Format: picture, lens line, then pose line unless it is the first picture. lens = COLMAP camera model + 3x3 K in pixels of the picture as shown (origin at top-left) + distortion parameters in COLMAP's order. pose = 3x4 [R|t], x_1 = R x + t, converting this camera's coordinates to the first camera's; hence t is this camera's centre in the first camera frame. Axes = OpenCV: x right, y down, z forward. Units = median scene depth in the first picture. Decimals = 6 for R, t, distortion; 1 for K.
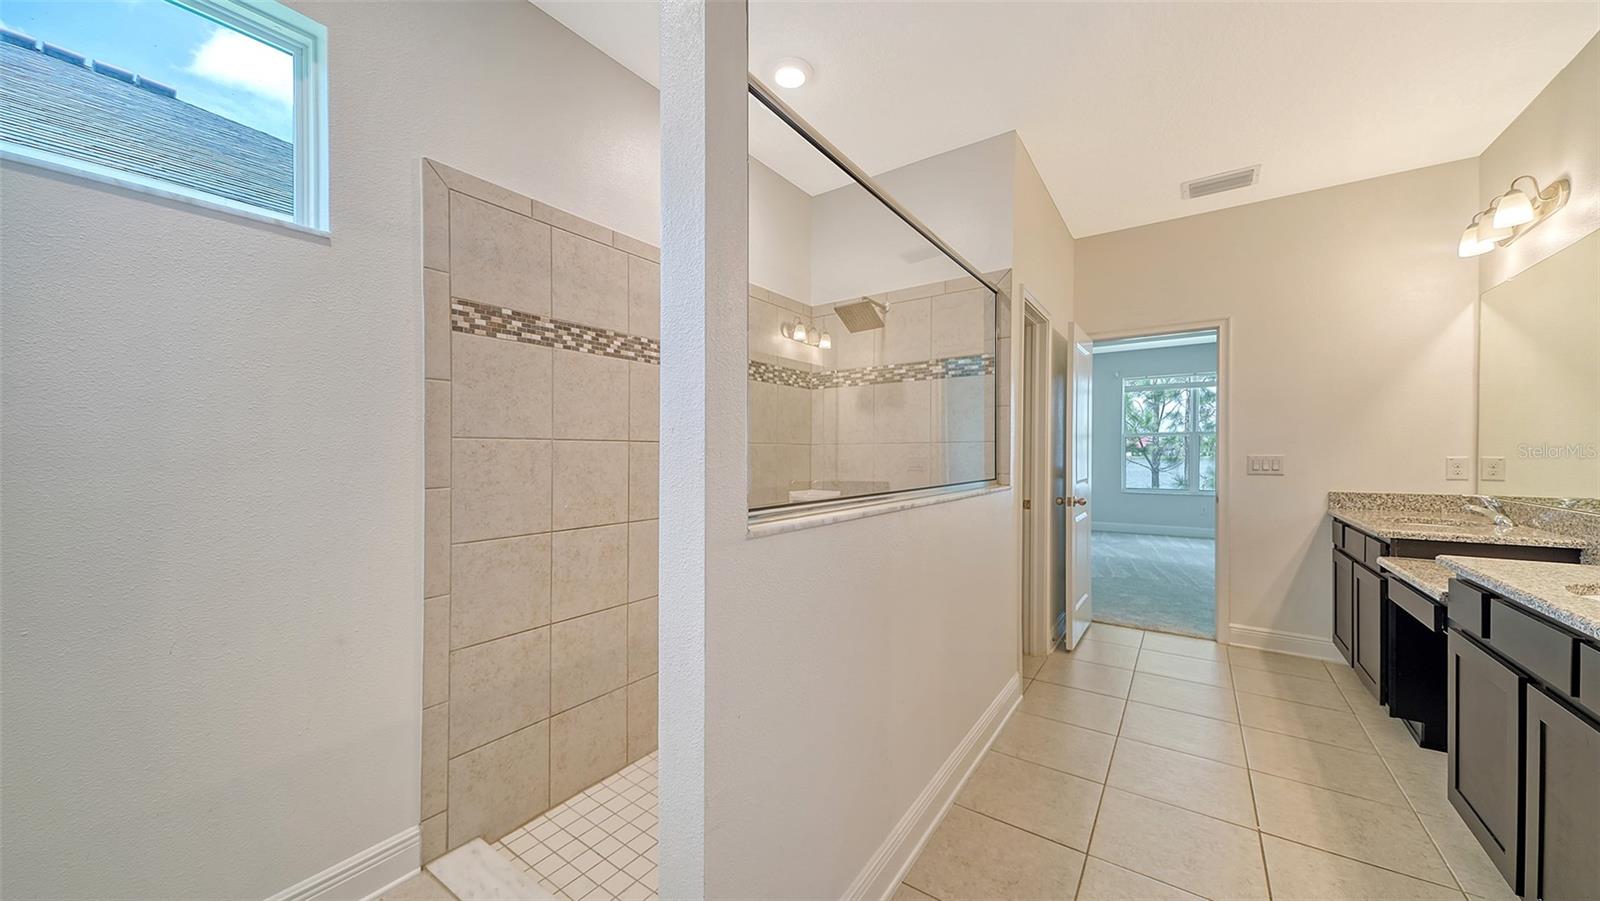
lens RADIAL K [[561.1, 0, 795.7], [0, 561.1, 453.7], [0, 0, 1]] dist [0.013592, -0.000106]
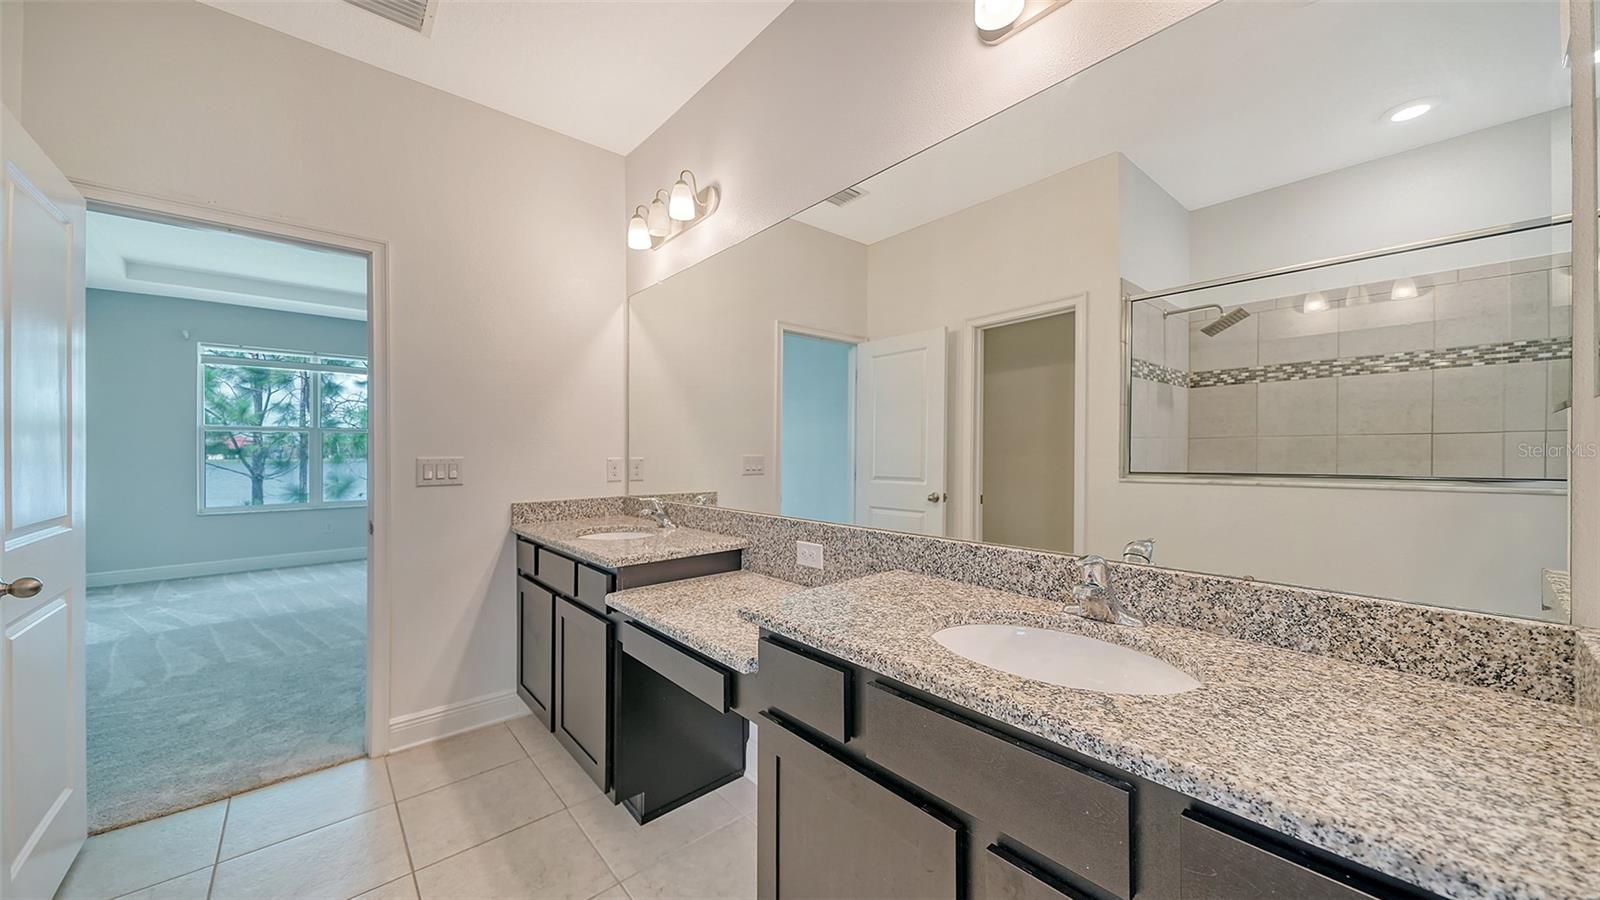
lens RADIAL K [[562.5, 0, 798.0], [0, 562.5, 453.2], [0, 0, 1]] dist [0.008315, -0.000860]
pose [[0.238589, -0.000680, 0.971120, 0.261510], [0.005438, 0.999985, -0.000635, 0.000356], [-0.971105, 0.005432, 0.238589, 0.407312]]
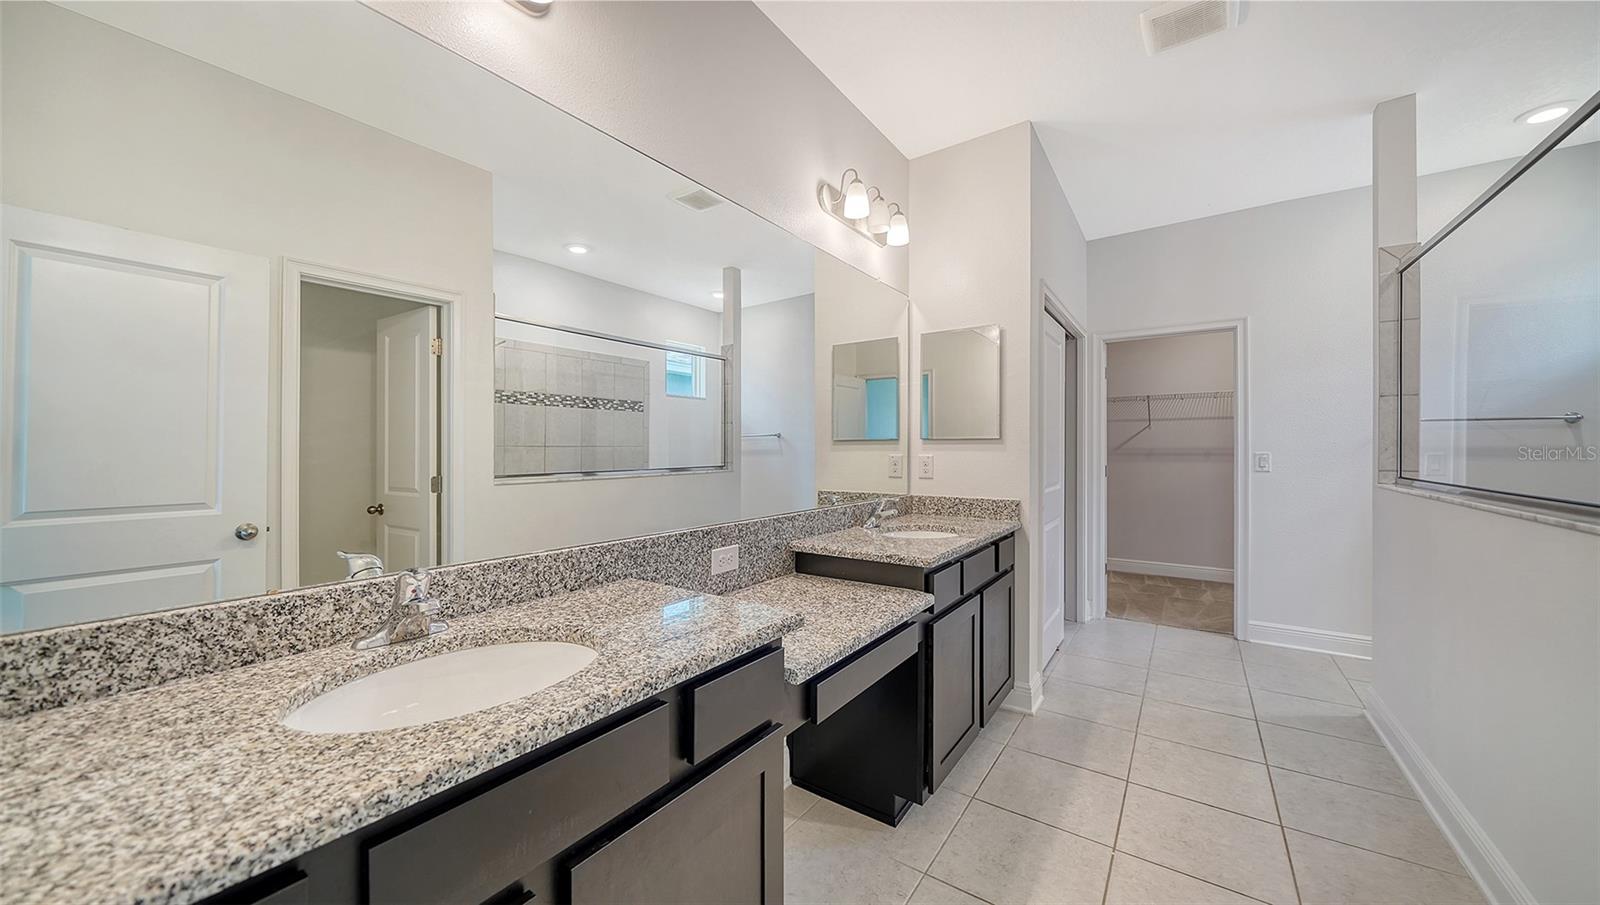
lens RADIAL K [[557.4, 0, 798.0], [0, 557.4, 453.2], [0, 0, 1]] dist [-0.013345, -0.000253]
pose [[-0.999817, 0.010595, -0.015935, 0.821618], [0.010608, 0.999943, -0.000738, 0.001105], [0.015927, -0.000906, -0.999873, 1.163076]]
